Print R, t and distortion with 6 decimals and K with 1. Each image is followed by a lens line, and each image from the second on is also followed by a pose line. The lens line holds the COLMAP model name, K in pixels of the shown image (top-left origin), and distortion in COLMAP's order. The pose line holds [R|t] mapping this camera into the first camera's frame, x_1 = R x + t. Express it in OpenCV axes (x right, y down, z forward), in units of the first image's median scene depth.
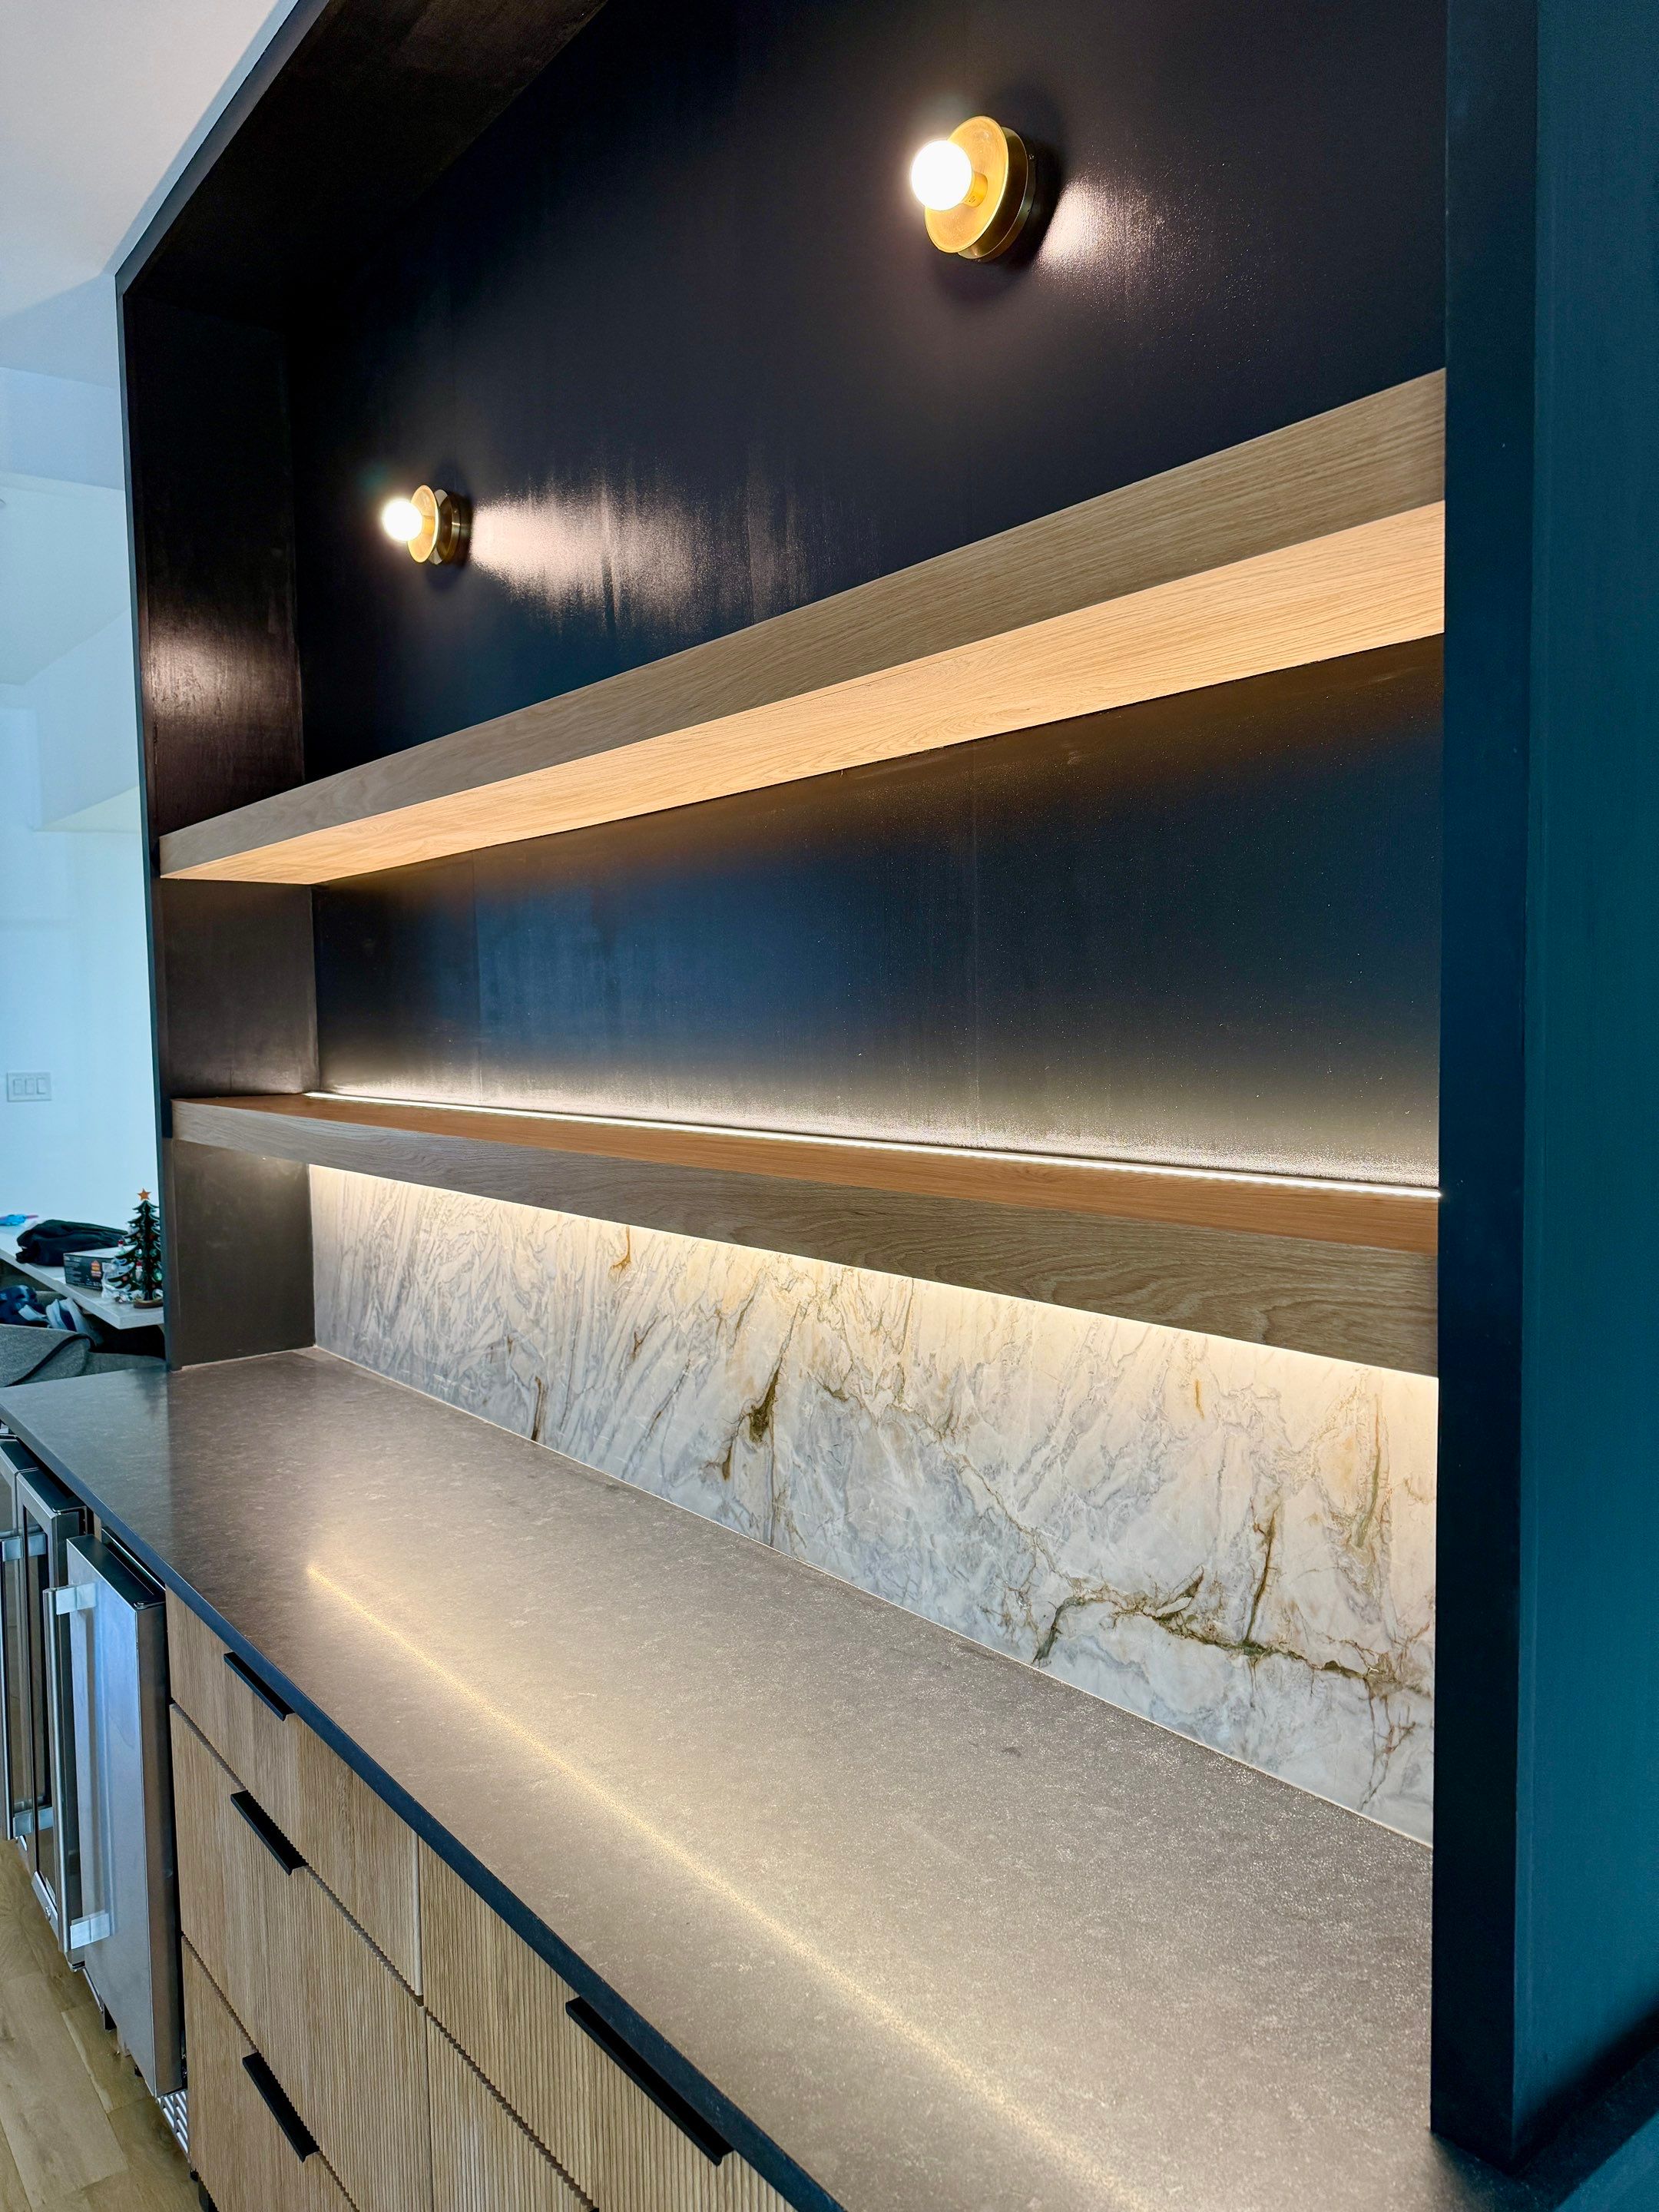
lens RADIAL K [[1559.8, 0, 809.2], [0, 1559.8, 1149.7], [0, 0, 1]] dist [0.065553, -0.090347]
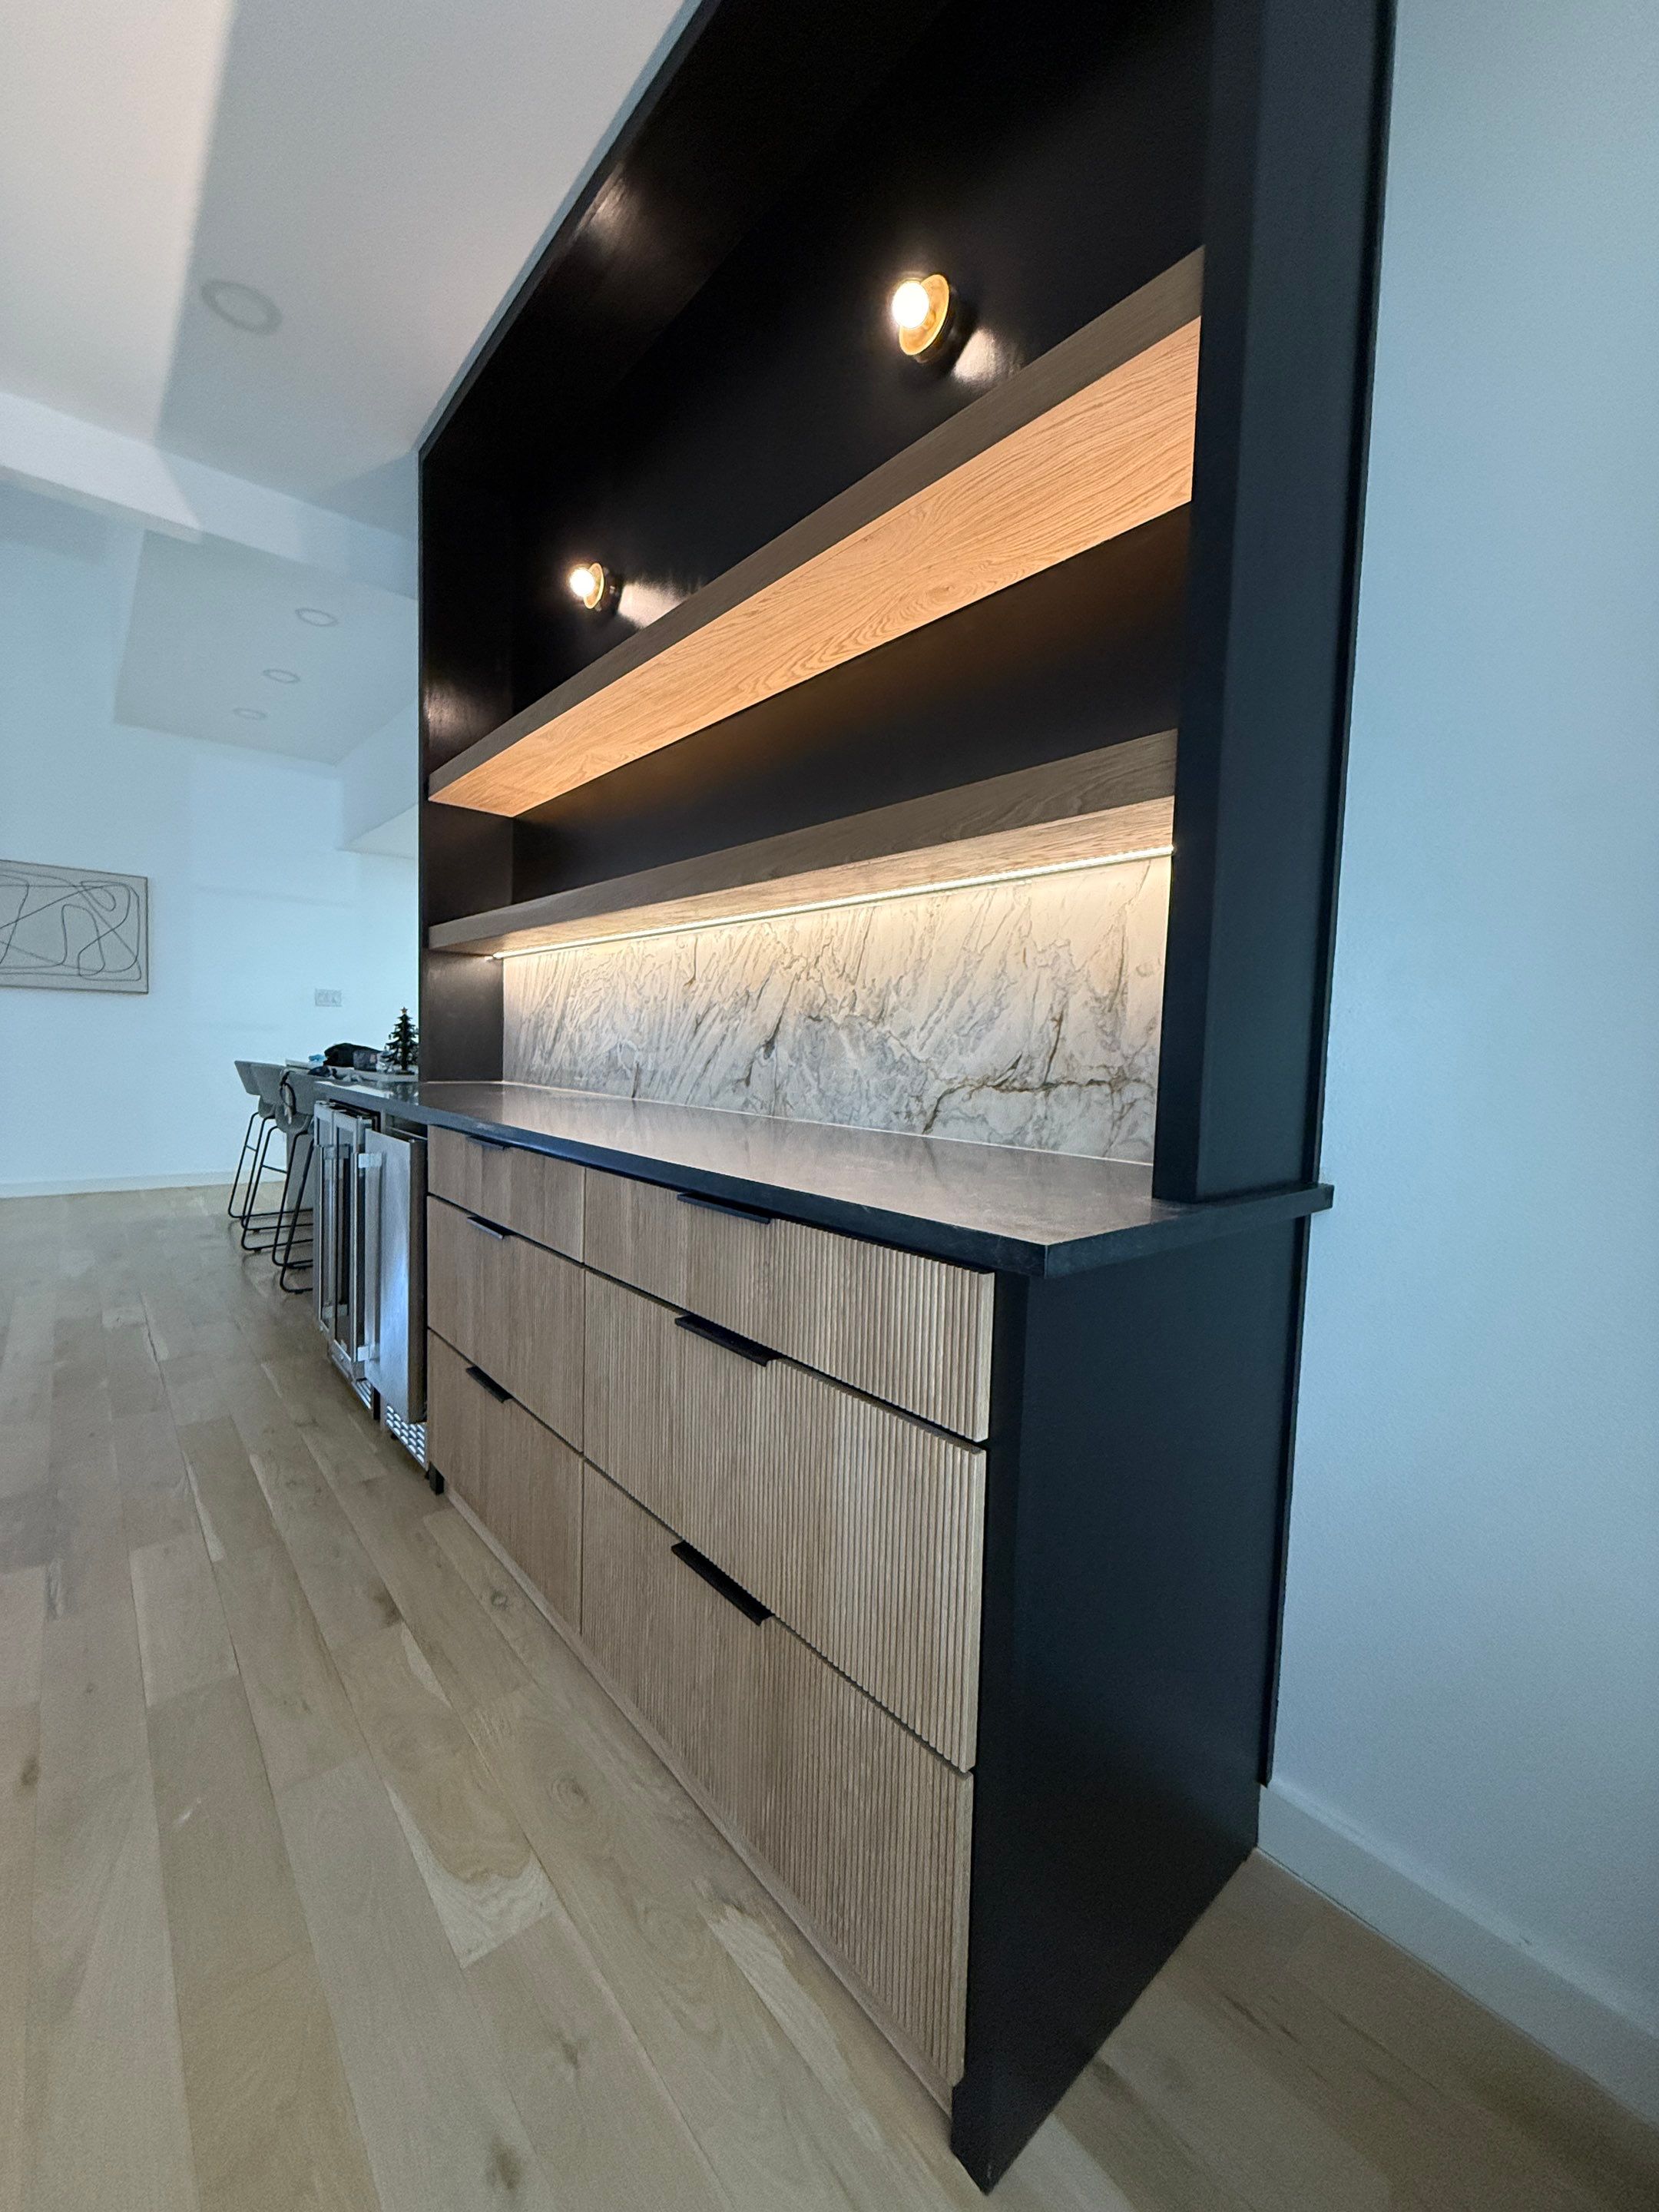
lens RADIAL K [[882.6, 0, 817.5], [0, 882.6, 1116.3], [0, 0, 1]] dist [0.001633, -0.003087]
pose [[0.997298, 0.043139, 0.059468, -0.031701], [-0.042793, 0.999059, -0.007071, 0.245570], [-0.059717, 0.004507, 0.998205, -0.011906]]
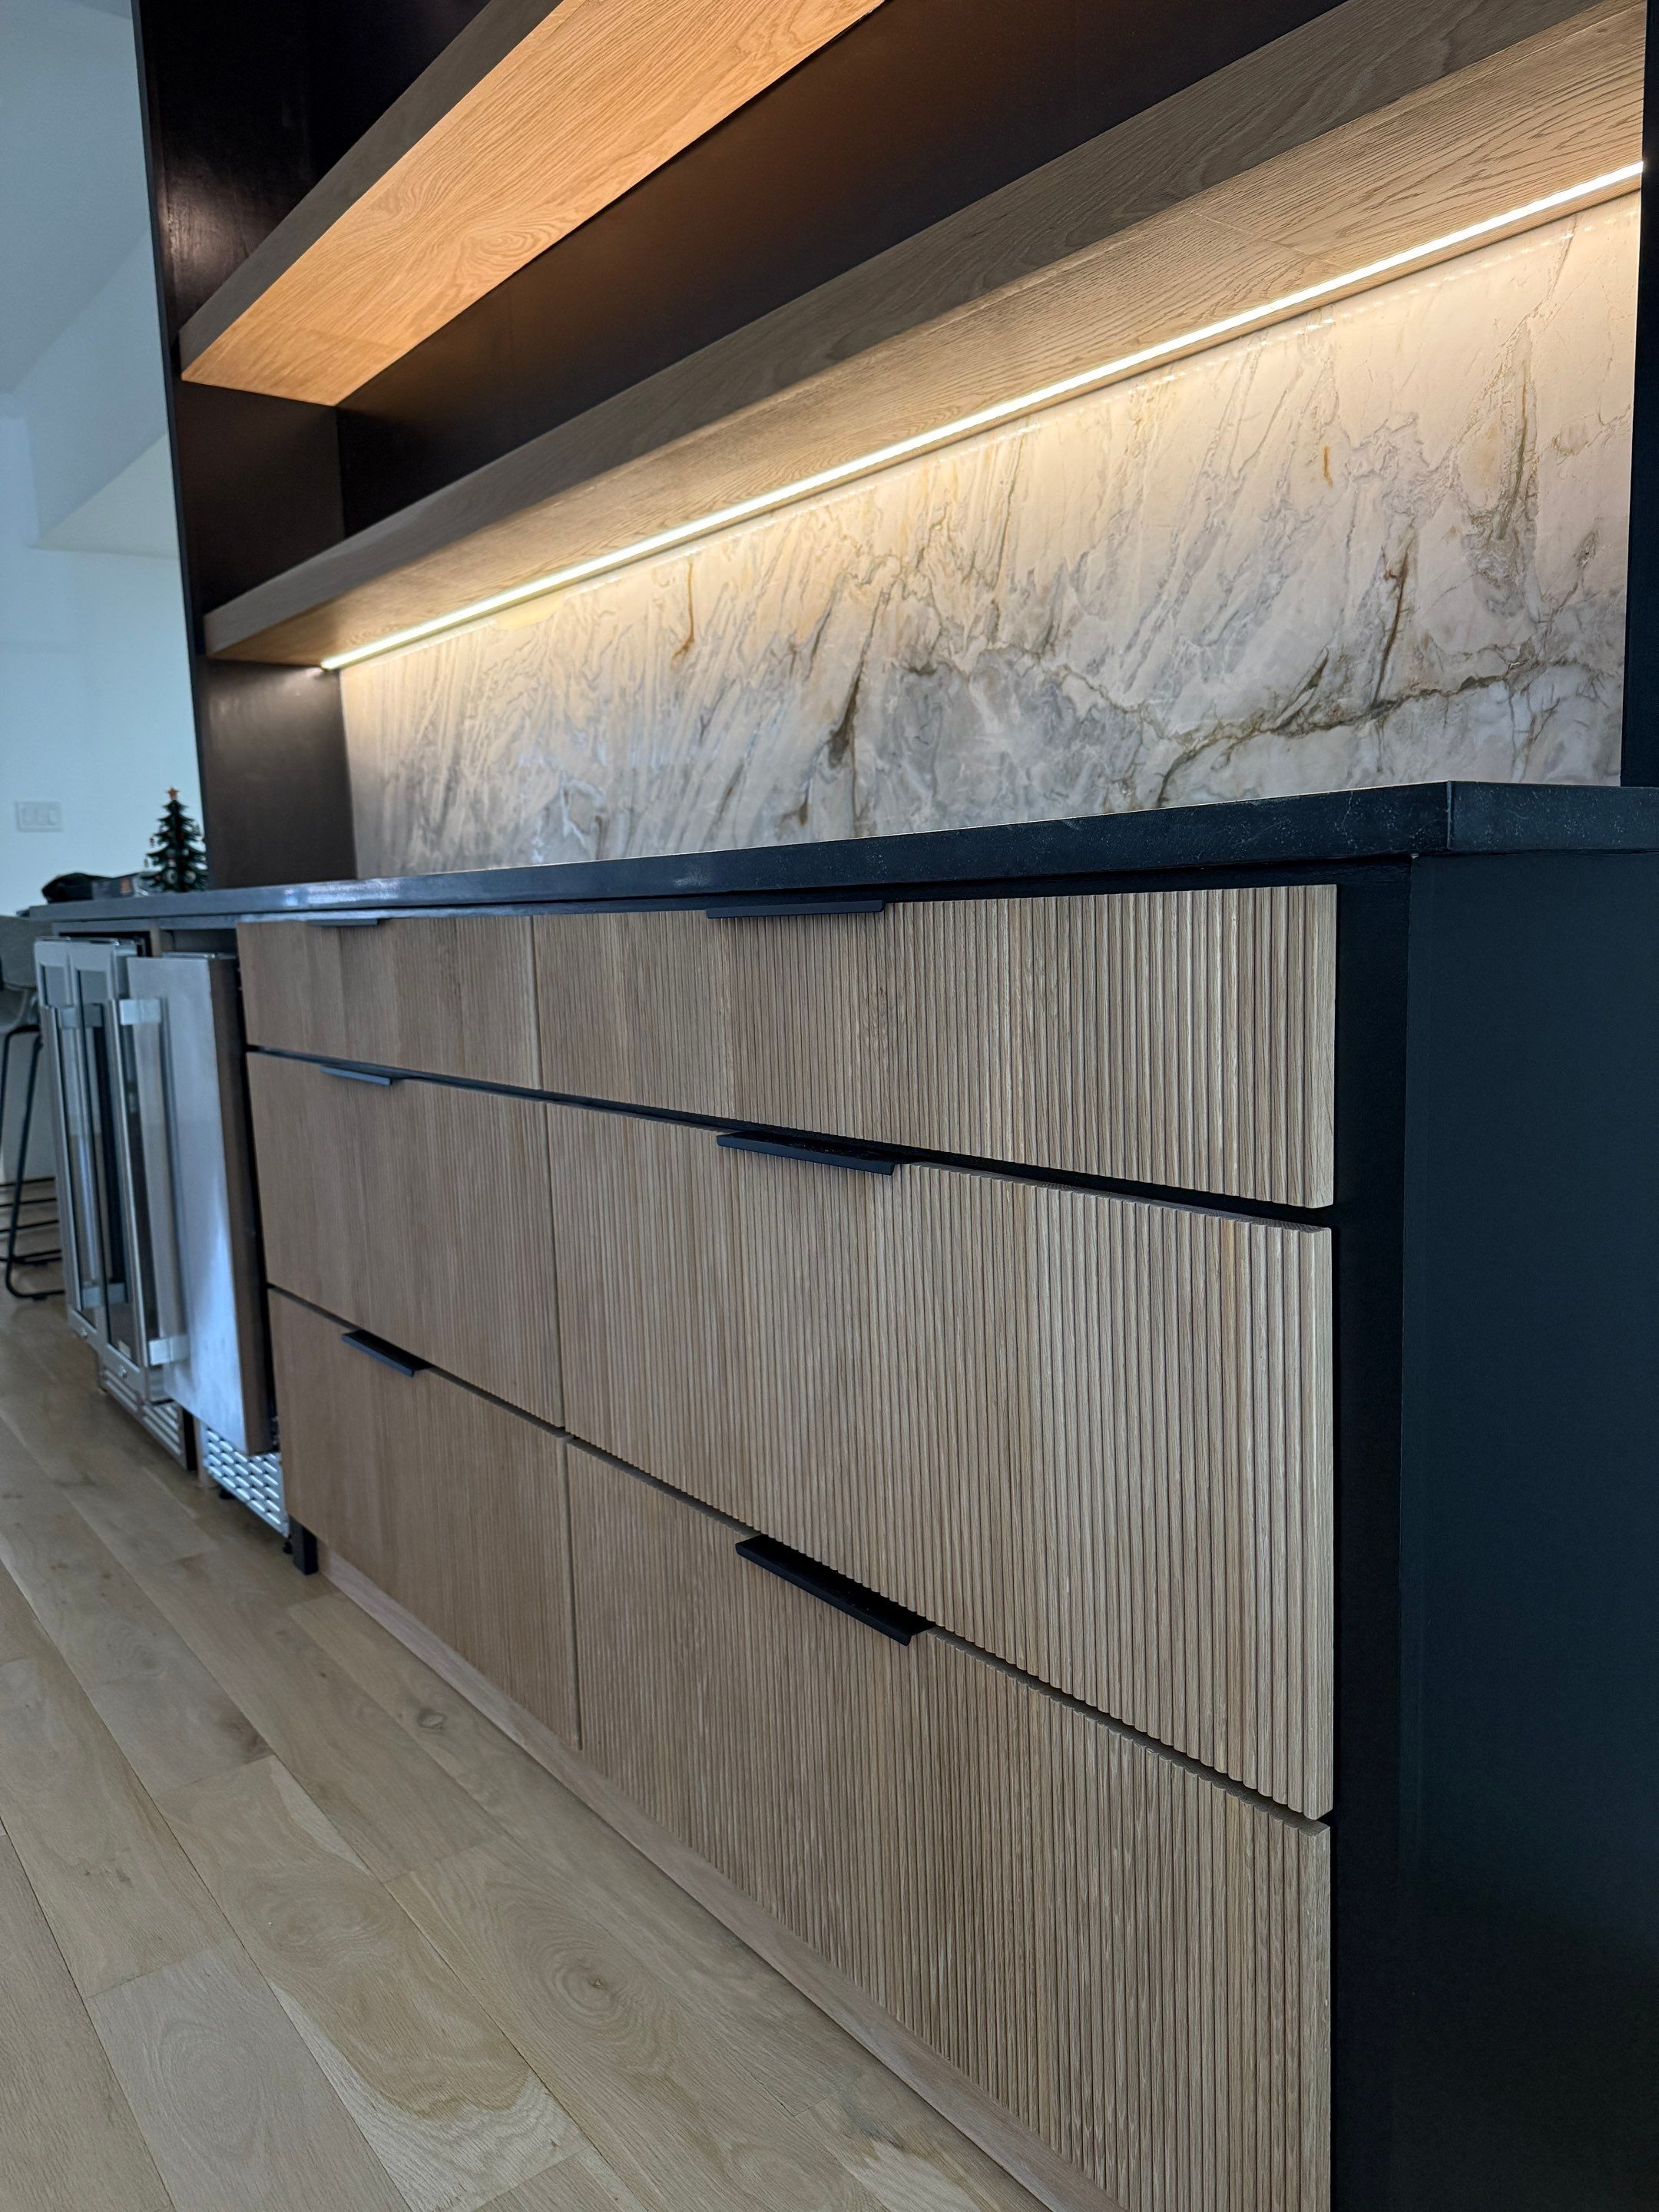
lens RADIAL K [[1559.8, 0, 829.9], [0, 1559.8, 1140.3], [0, 0, 1]] dist [0.065553, -0.090347]
pose [[0.999796, -0.018168, 0.008775, -0.048160], [0.017525, 0.997497, 0.068504, 0.338099], [-0.009998, -0.068336, 0.997612, 0.007822]]
